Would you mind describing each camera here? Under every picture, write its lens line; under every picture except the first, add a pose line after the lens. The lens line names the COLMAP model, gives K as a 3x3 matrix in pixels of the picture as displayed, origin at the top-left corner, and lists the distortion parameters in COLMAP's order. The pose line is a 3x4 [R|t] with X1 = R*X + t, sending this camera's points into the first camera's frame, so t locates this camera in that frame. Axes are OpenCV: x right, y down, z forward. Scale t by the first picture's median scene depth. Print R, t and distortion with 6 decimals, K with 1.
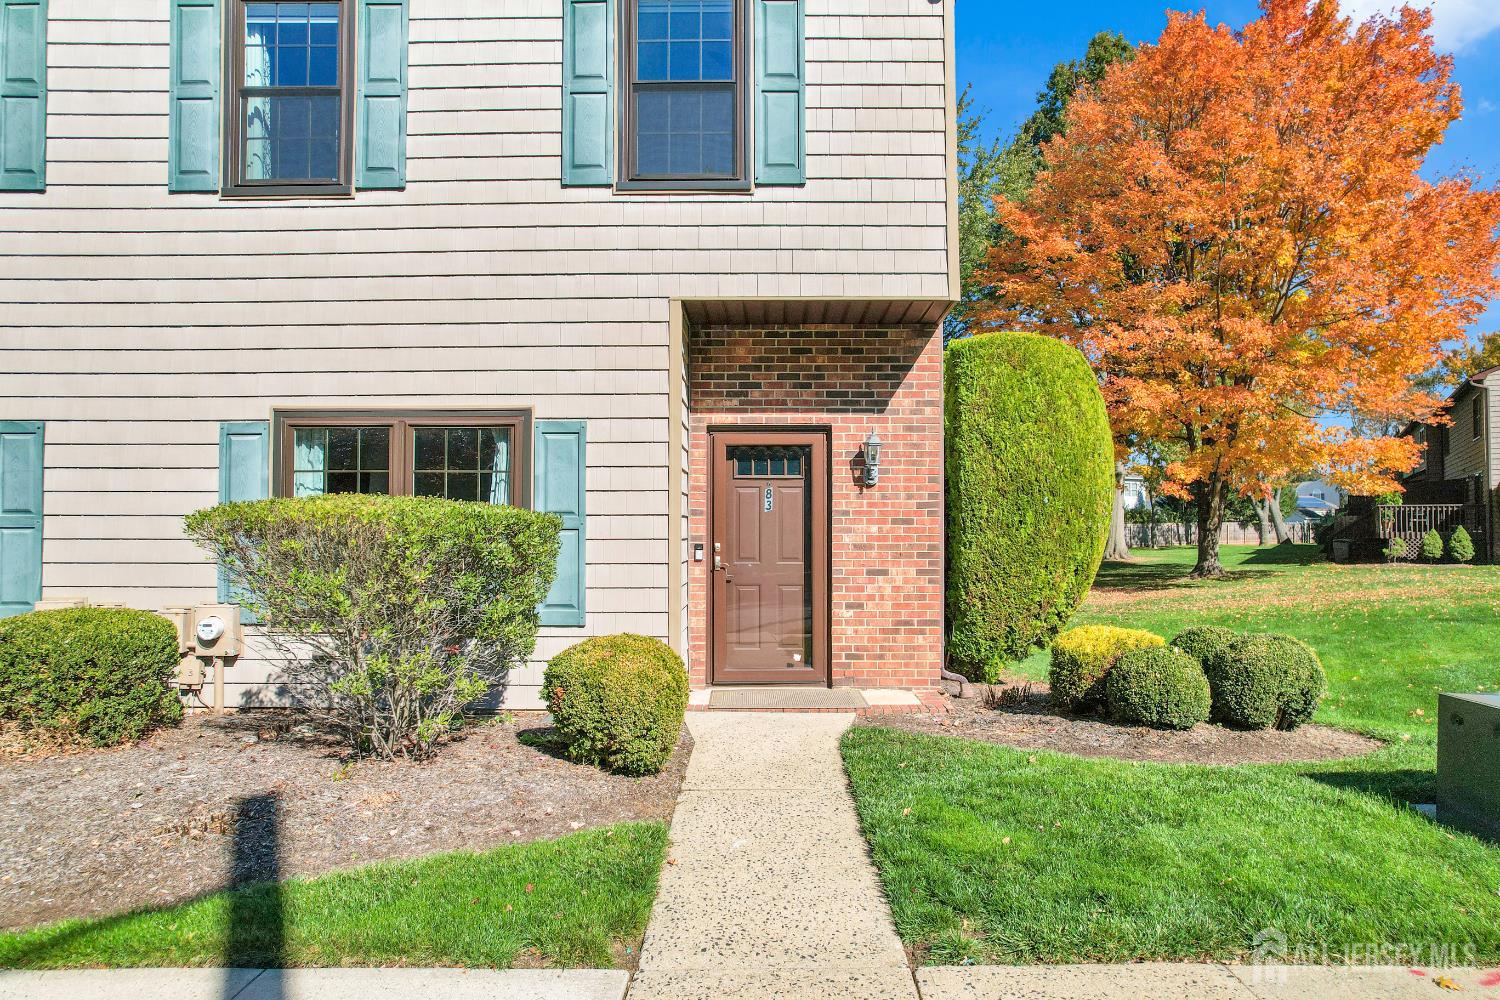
lens RADIAL K [[958.0, 0, 749.8], [0, 958.0, 497.2], [0, 0, 1]] dist [-0.027070, -0.000567]
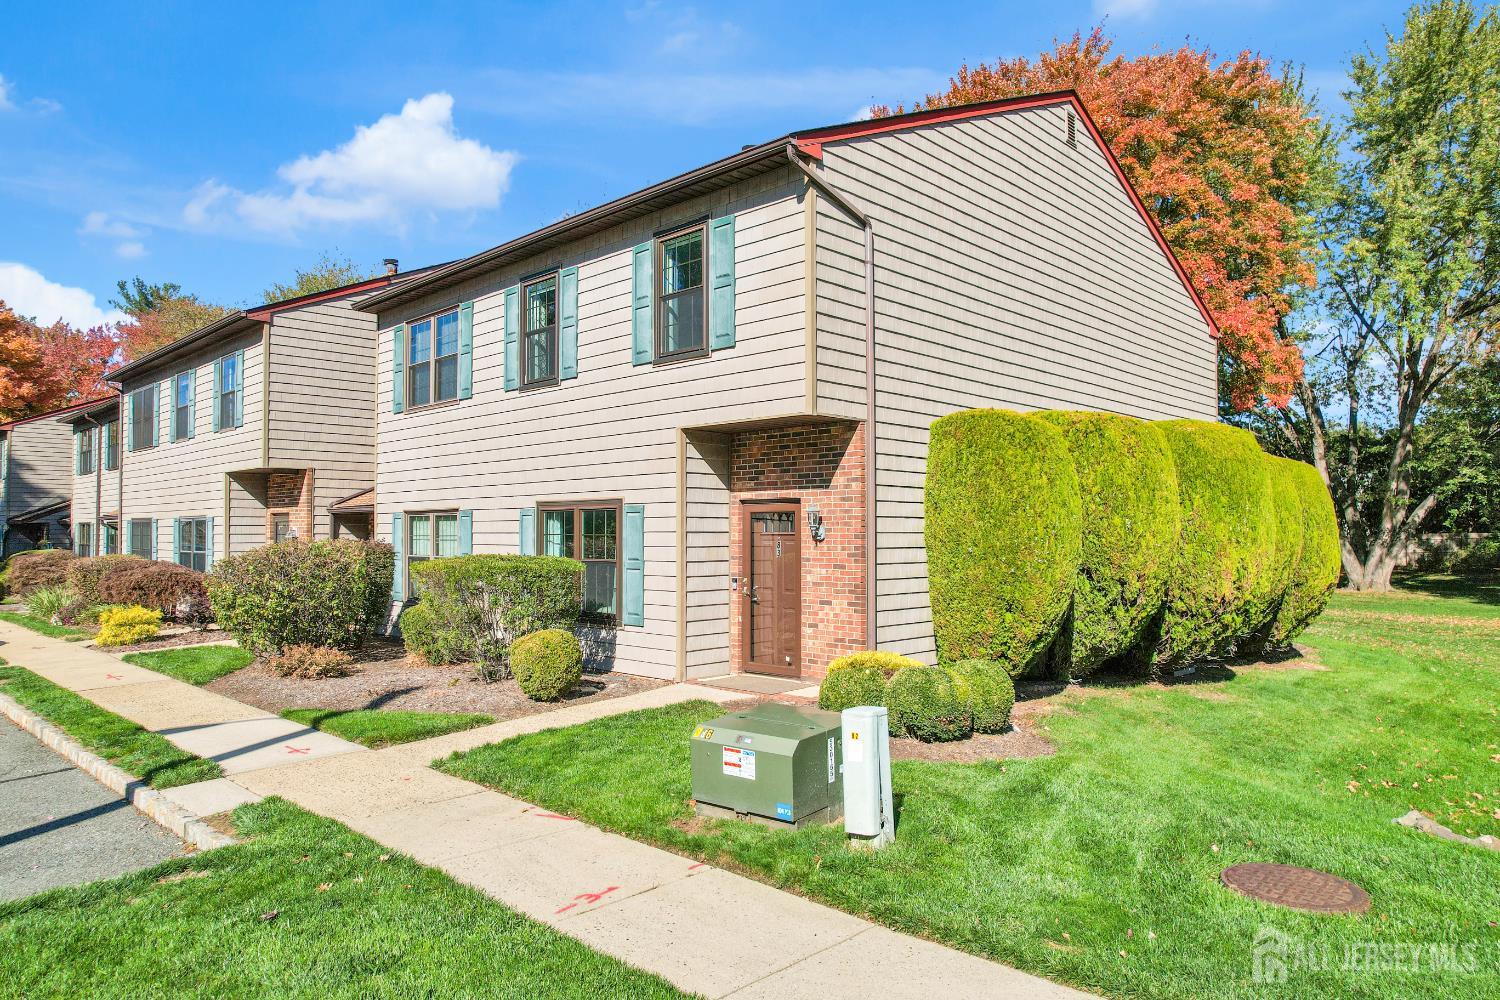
lens RADIAL K [[958.0, 0, 750.5], [0, 958.0, 506.5], [0, 0, 1]] dist [-0.027070, -0.000567]
pose [[0.733798, -0.022391, -0.678999, 1.002855], [0.024370, 0.999681, -0.006629, -0.055114], [0.678931, -0.011683, 0.734109, -0.097389]]
